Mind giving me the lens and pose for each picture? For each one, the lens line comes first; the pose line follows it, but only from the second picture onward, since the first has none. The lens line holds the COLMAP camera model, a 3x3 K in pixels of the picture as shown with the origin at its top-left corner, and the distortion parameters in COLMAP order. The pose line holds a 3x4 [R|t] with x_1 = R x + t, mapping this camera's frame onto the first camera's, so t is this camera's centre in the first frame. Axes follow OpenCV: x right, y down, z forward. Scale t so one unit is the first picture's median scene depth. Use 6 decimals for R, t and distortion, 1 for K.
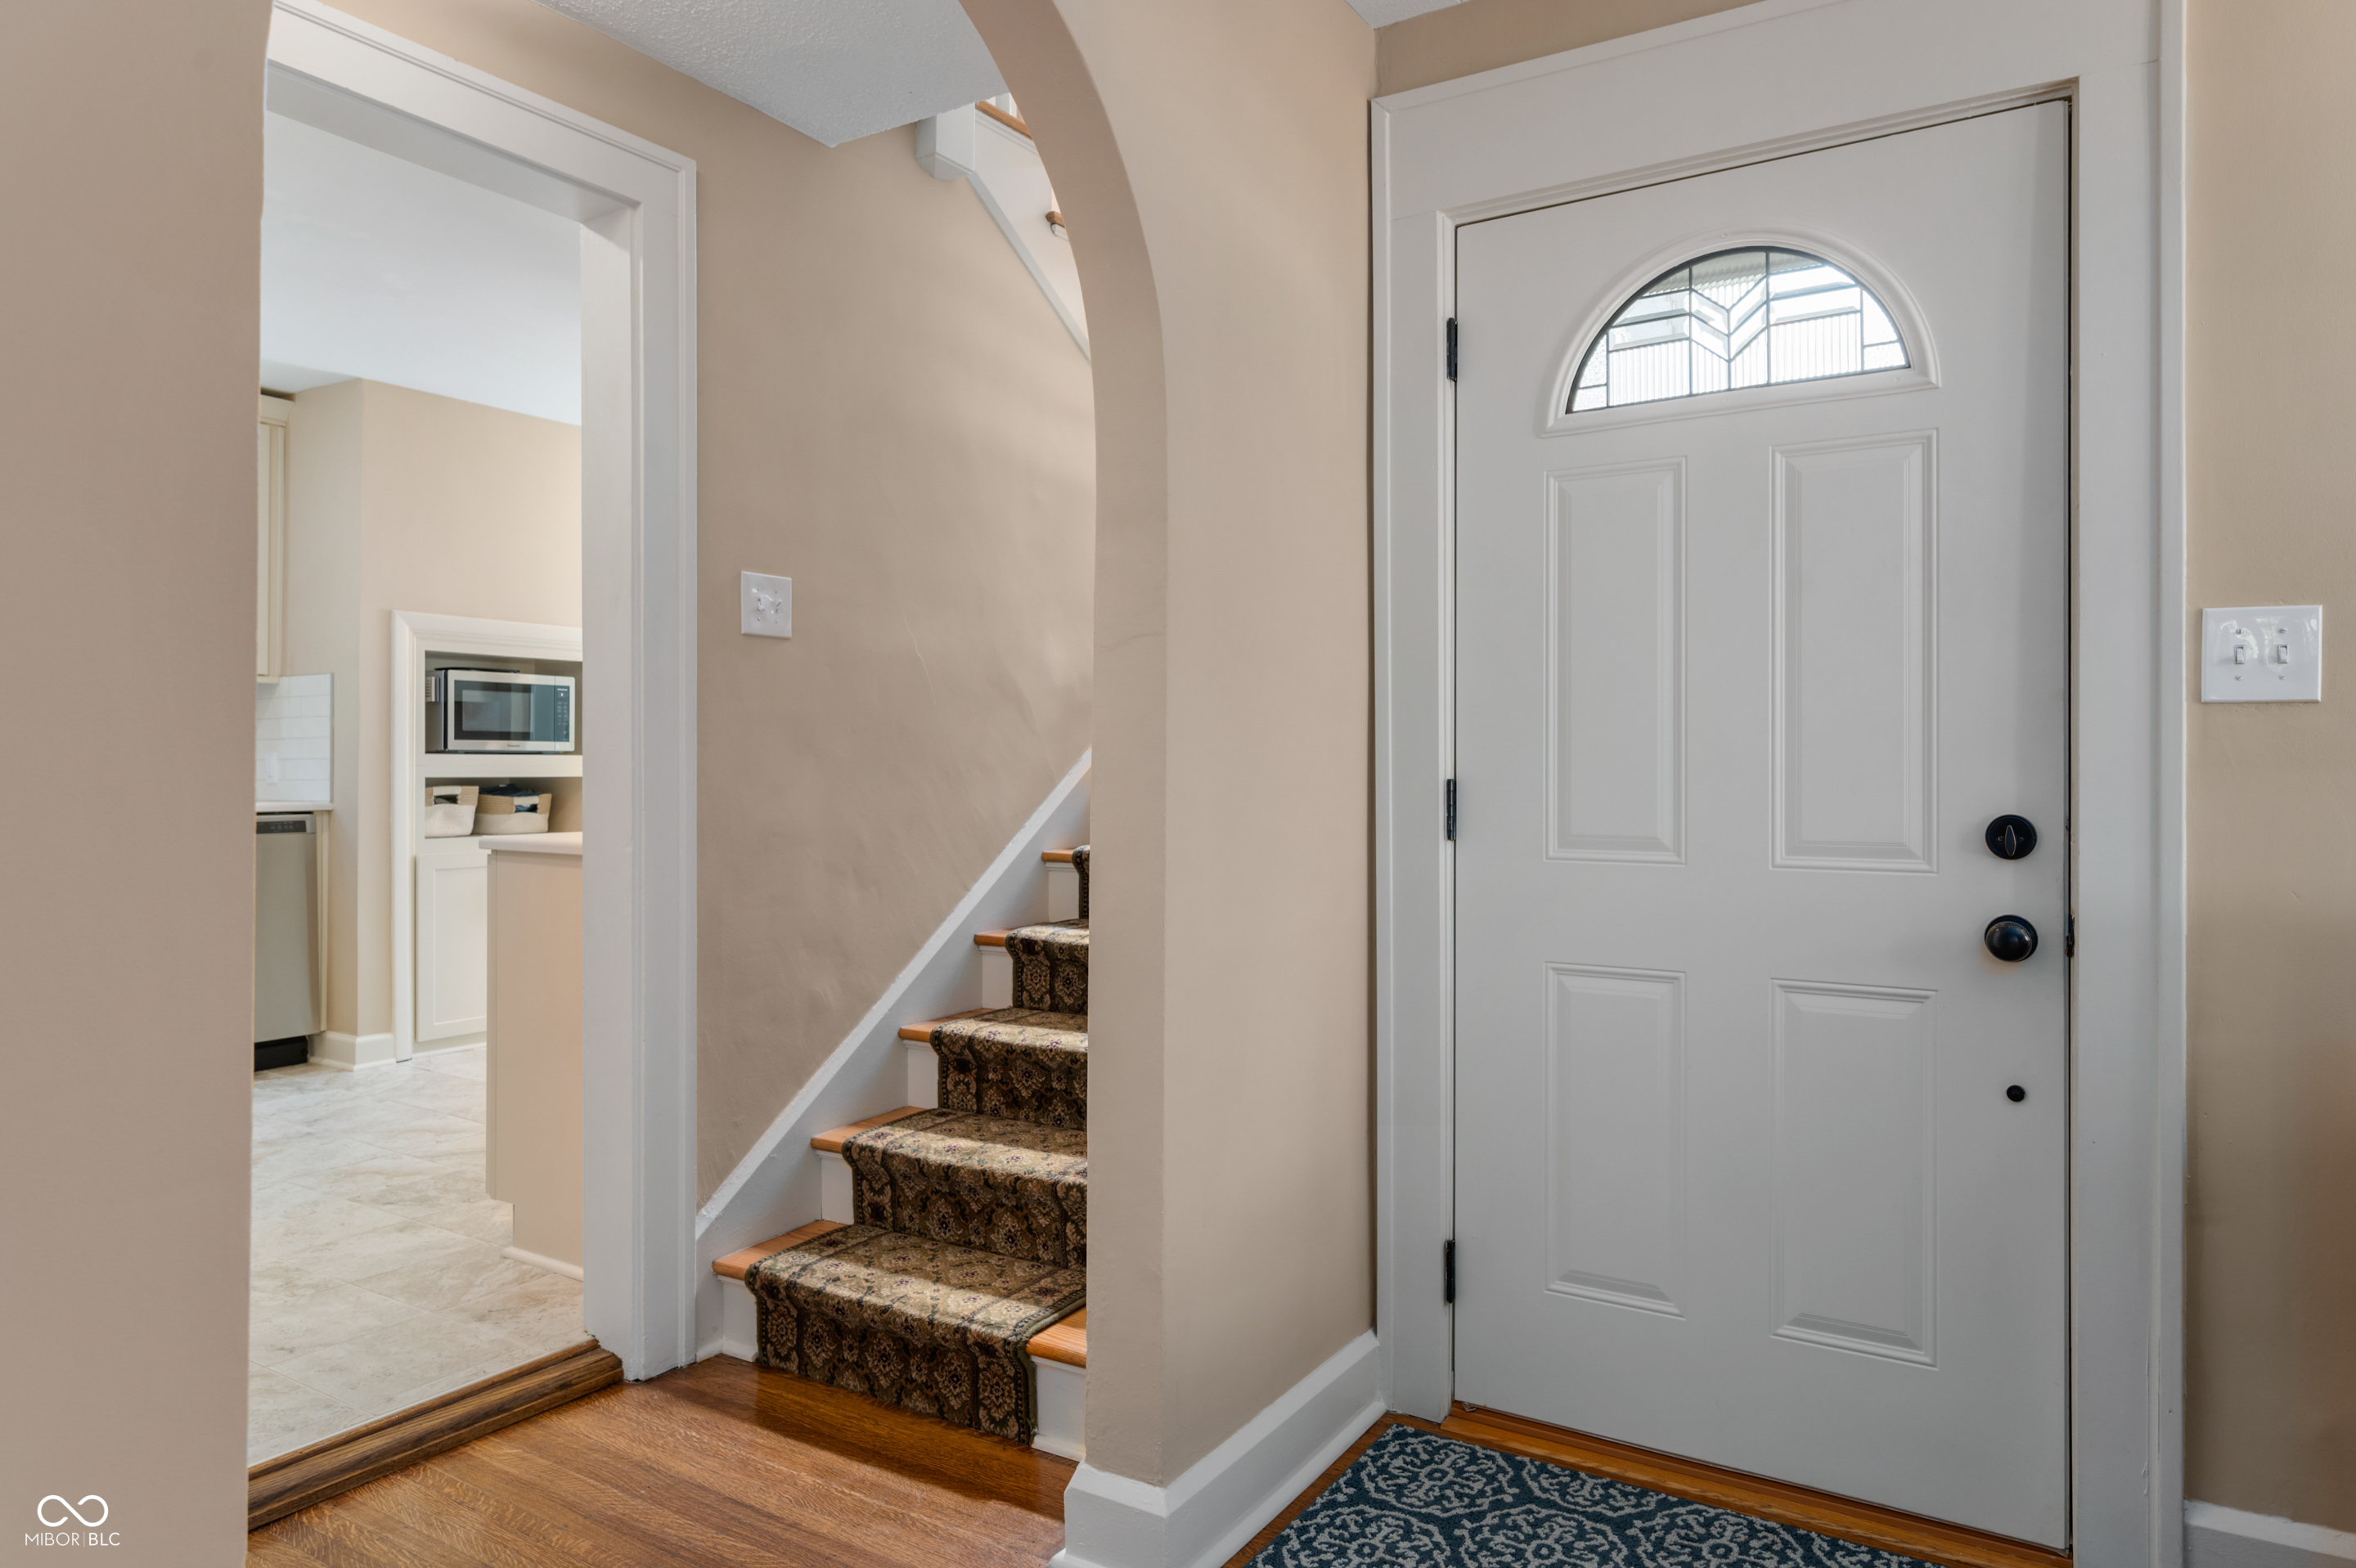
lens RADIAL K [[1429.4, 0, 1186.4], [0, 1429.4, 765.8], [0, 0, 1]] dist [0.008066, 0.001689]
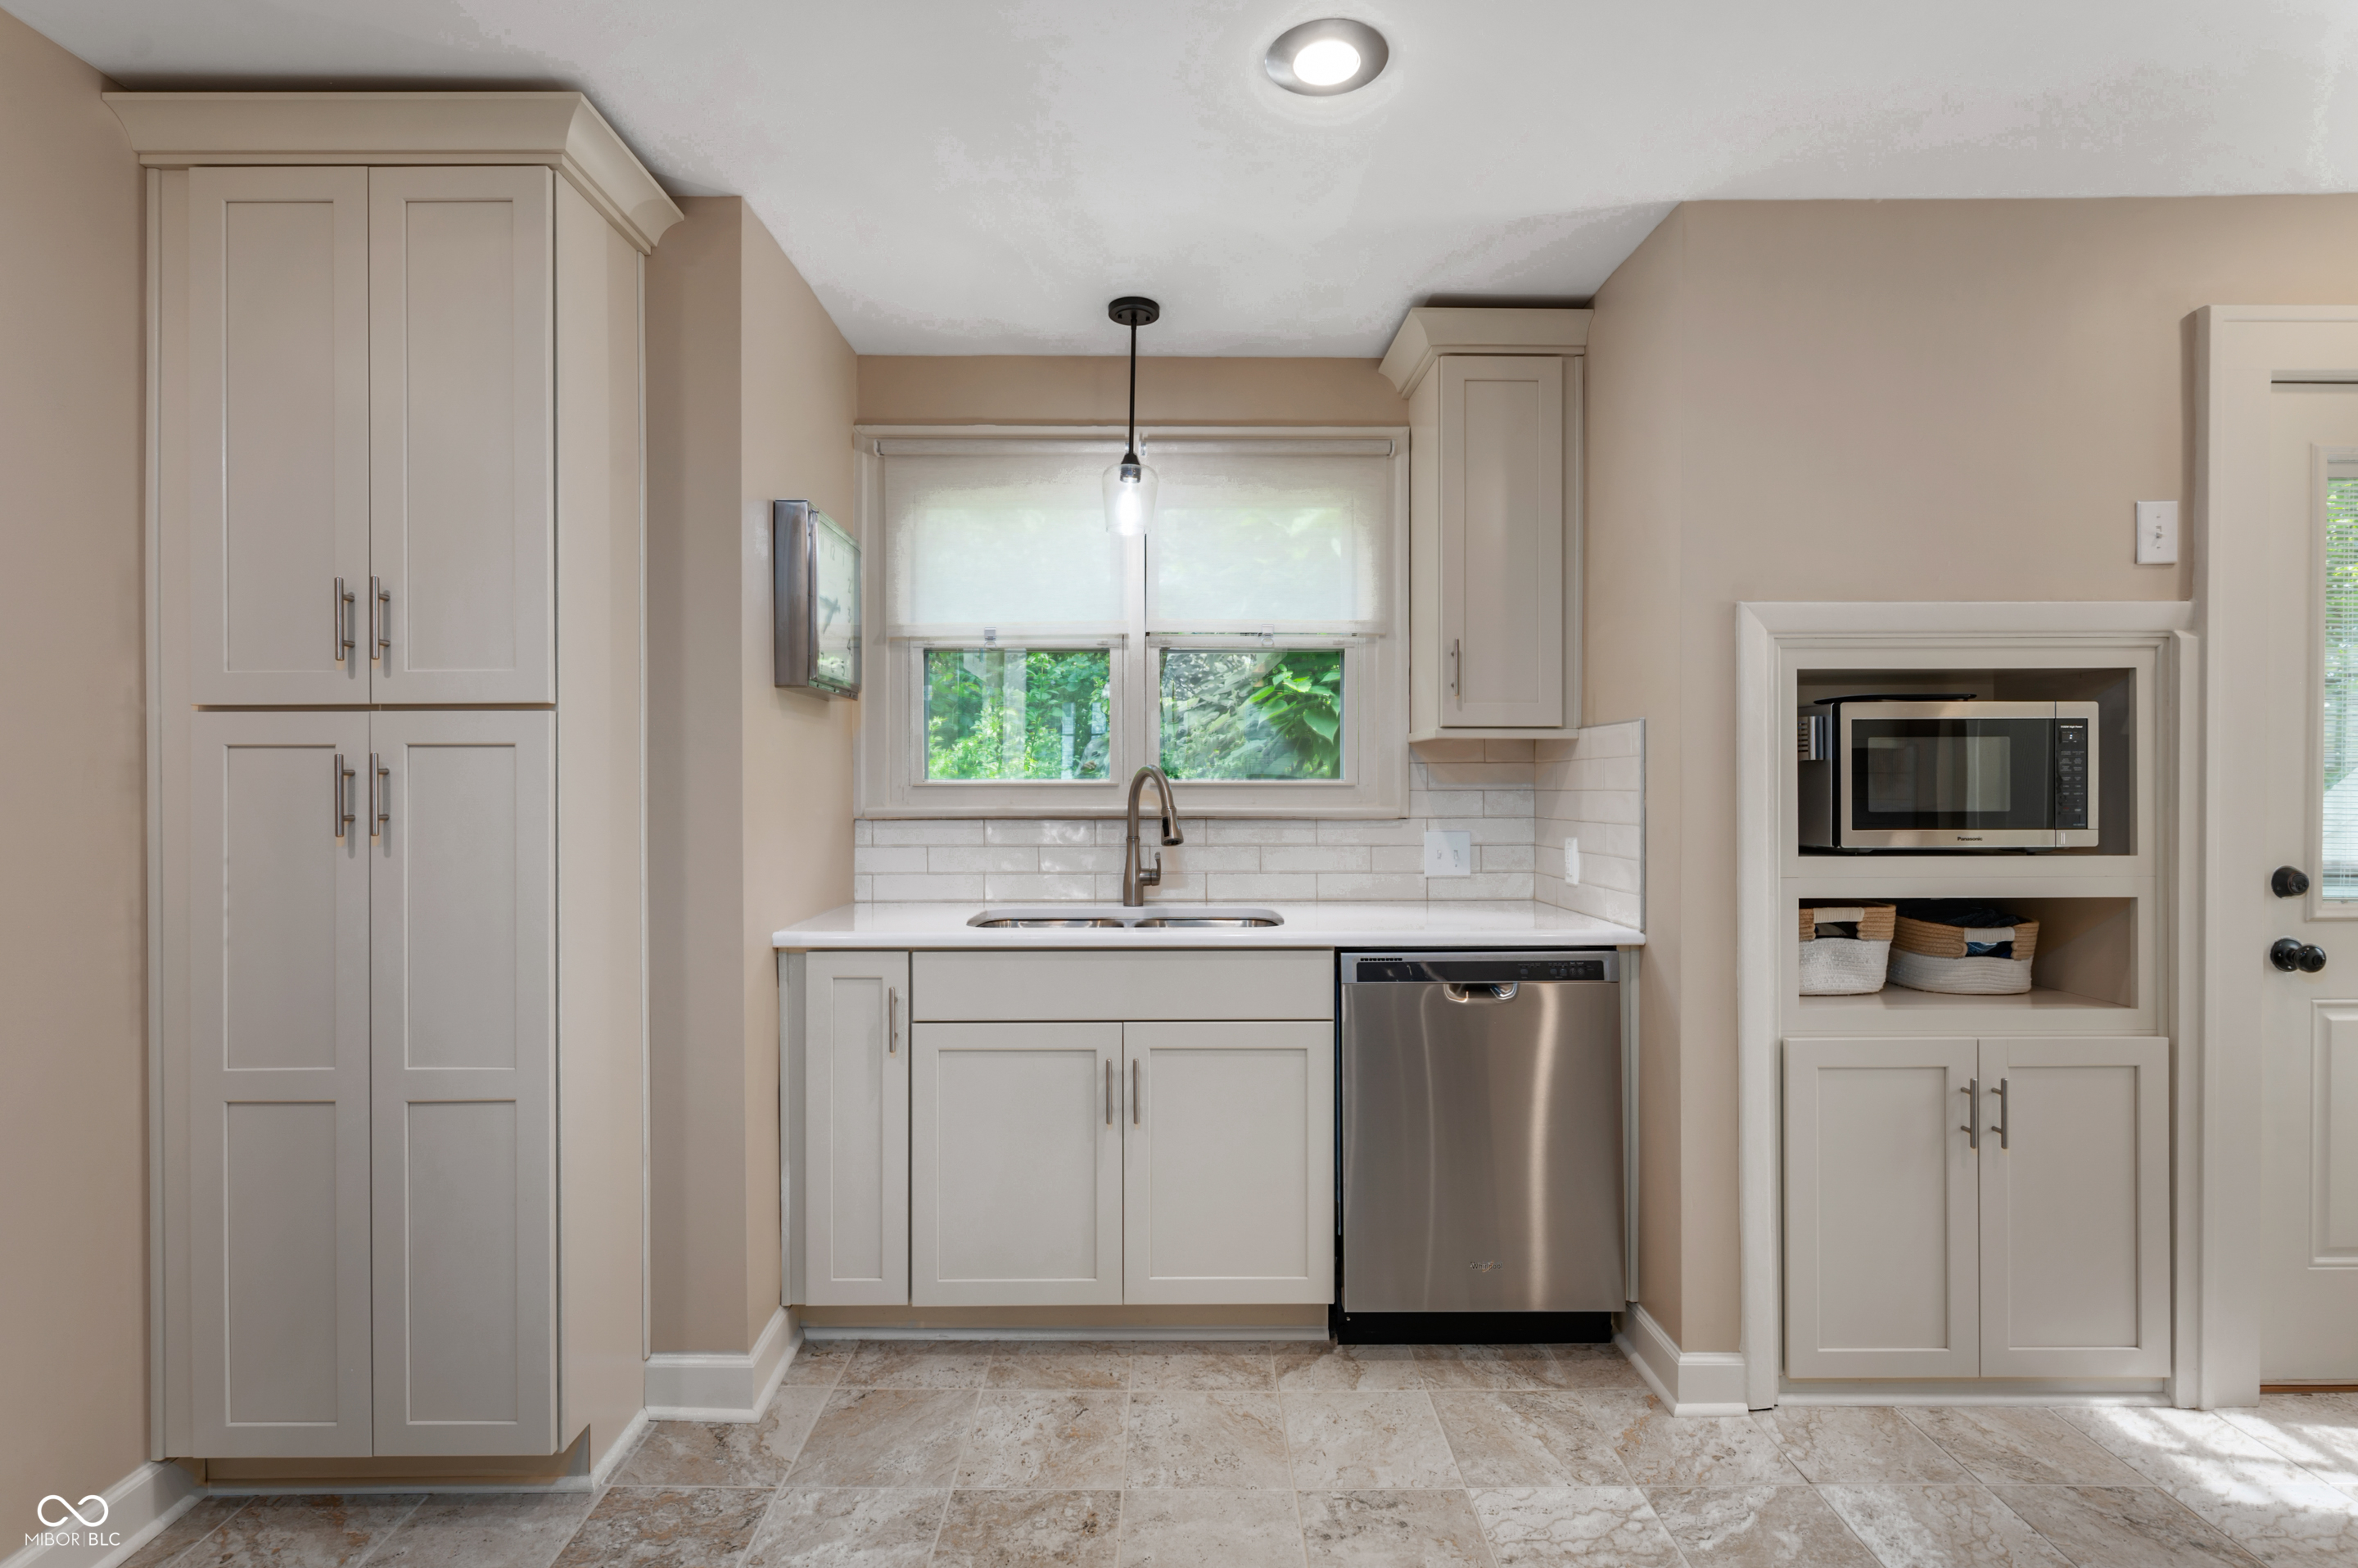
lens RADIAL K [[1086.1, 0, 1181.8], [0, 1086.1, 783.5], [0, 0, 1]] dist [-0.000350, -0.000289]
pose [[0.530055, -0.003843, -0.847954, -0.295742], [0.003209, 0.999992, -0.002525, -0.035355], [0.847957, -0.001383, 0.530063, 0.564337]]
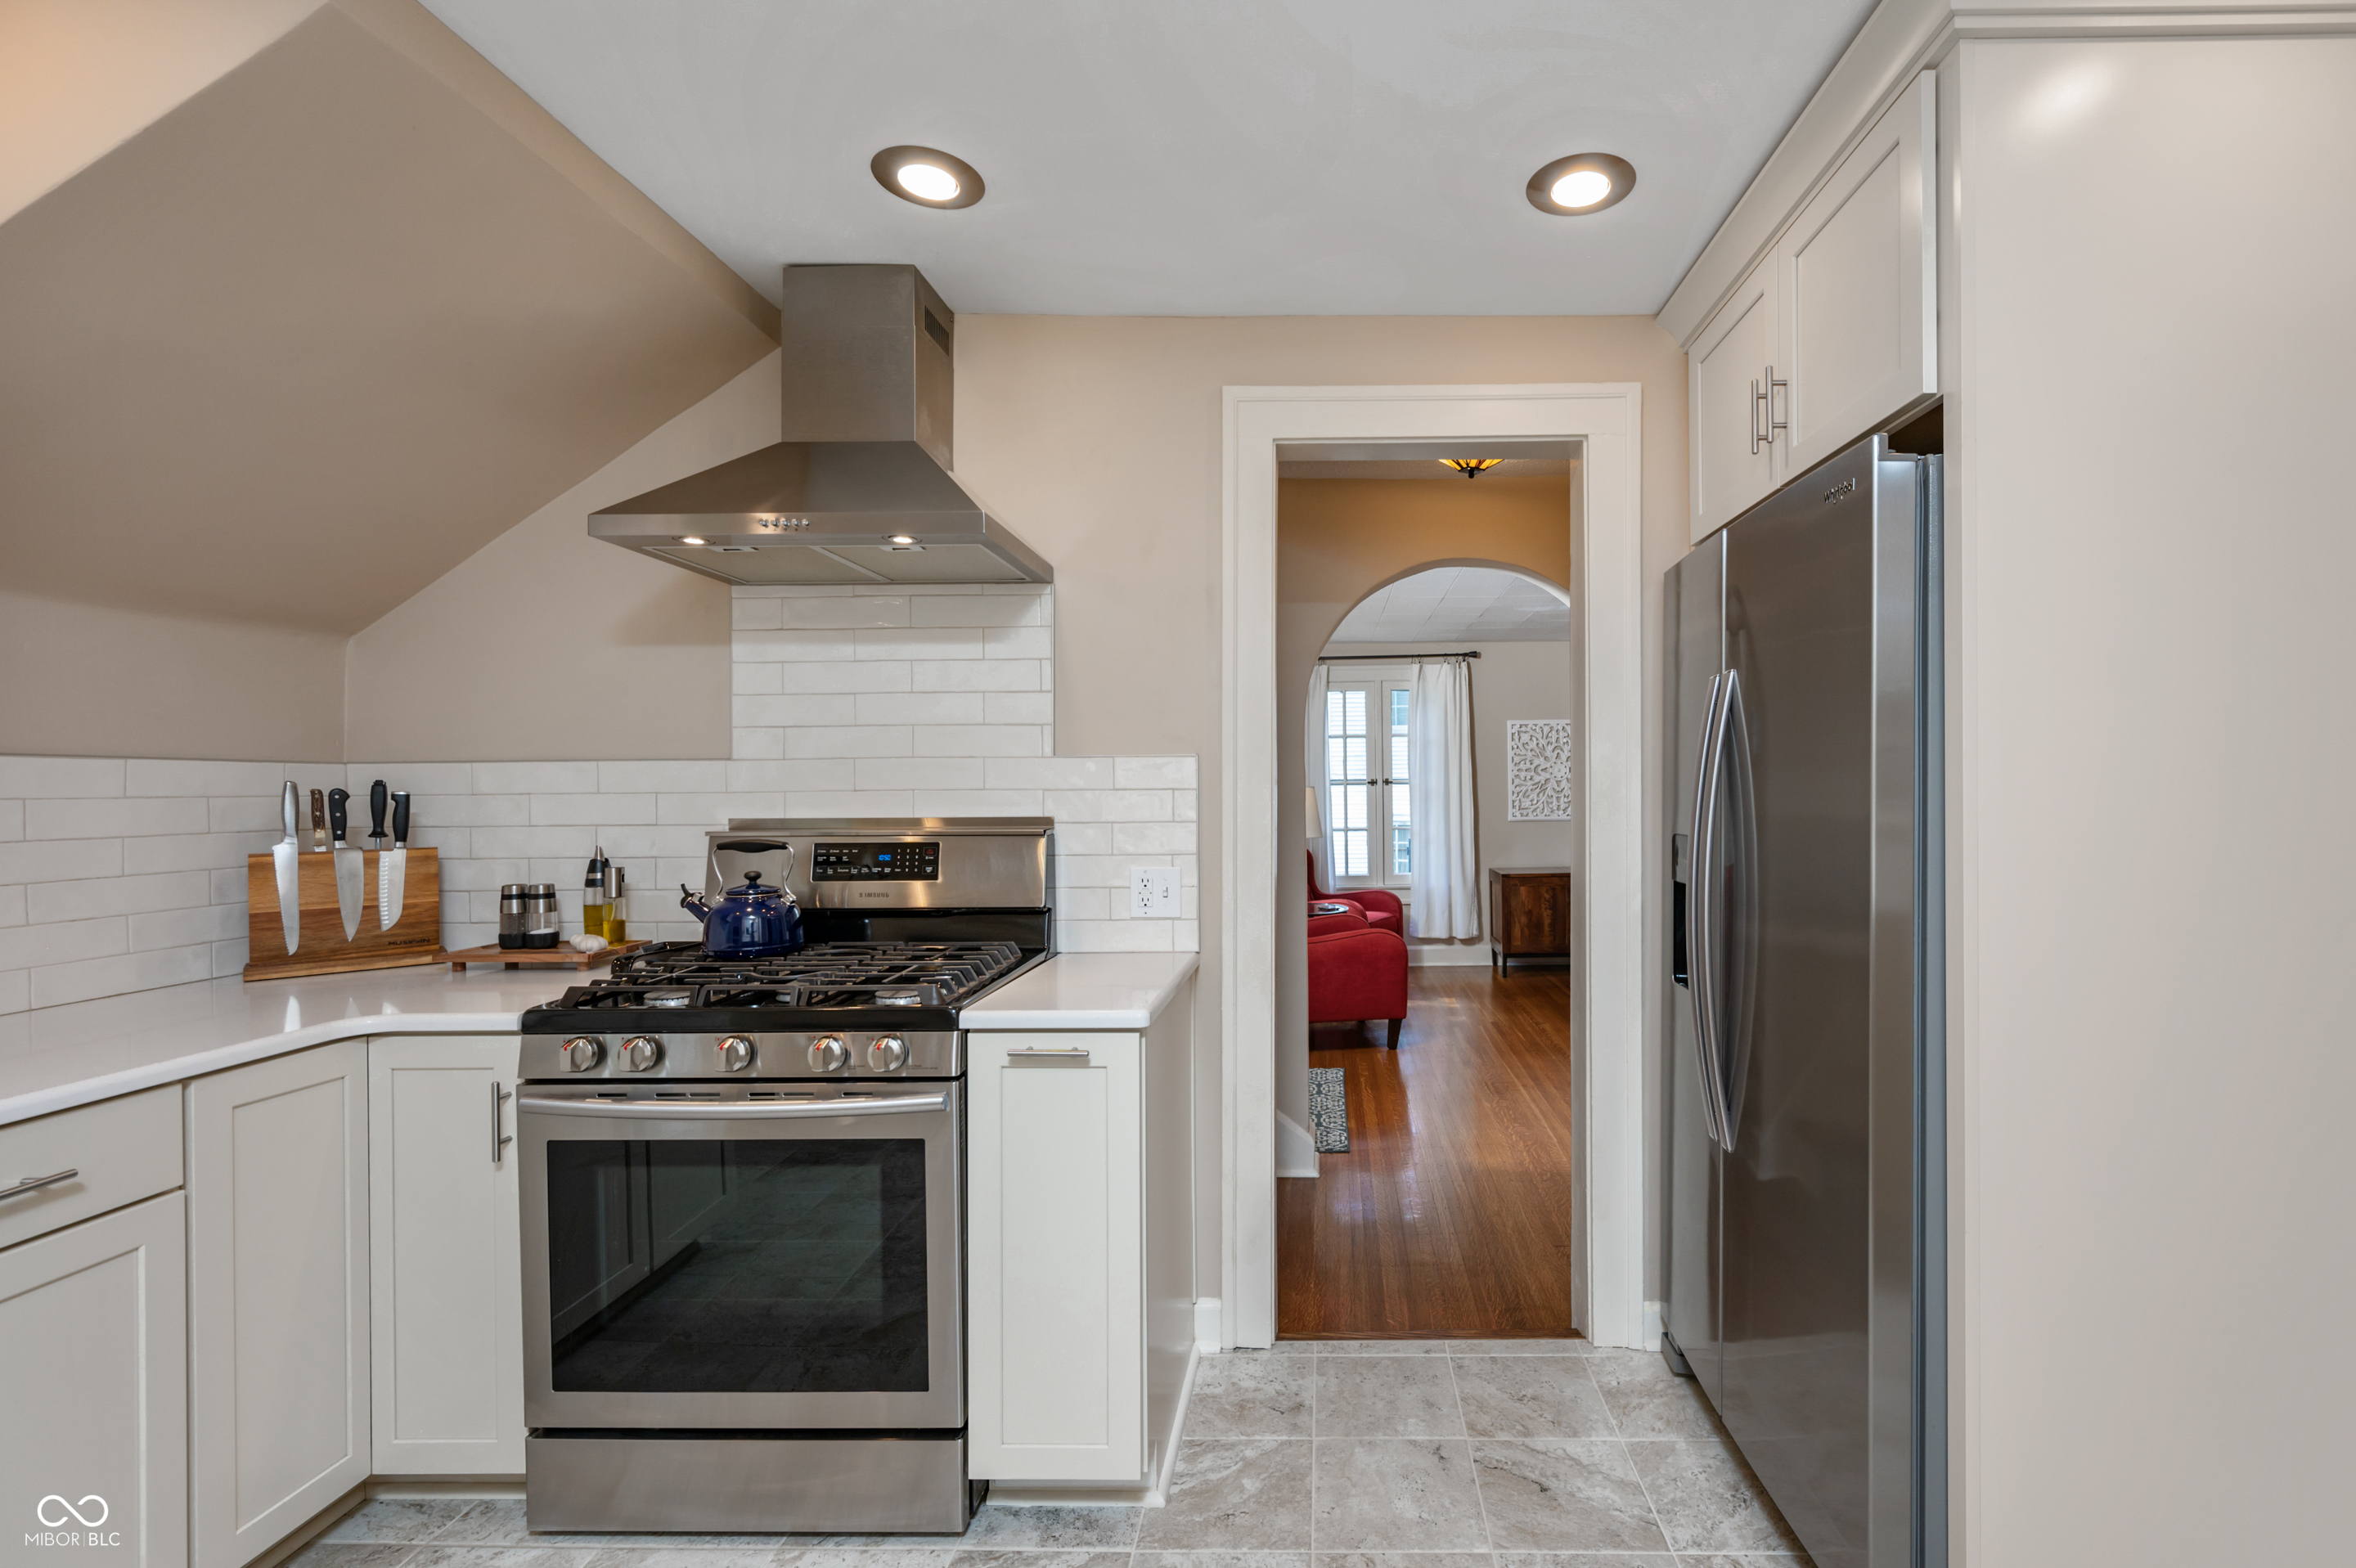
lens RADIAL K [[1021.0, 0, 1178.7], [0, 1021.0, 790.8], [0, 0, 1]] dist [0.002824, 0.000135]
pose [[-0.512151, 0.001443, 0.858894, -0.577169], [0.011897, 0.999915, 0.005414, -0.041877], [-0.858813, 0.012990, -0.512124, 0.758611]]
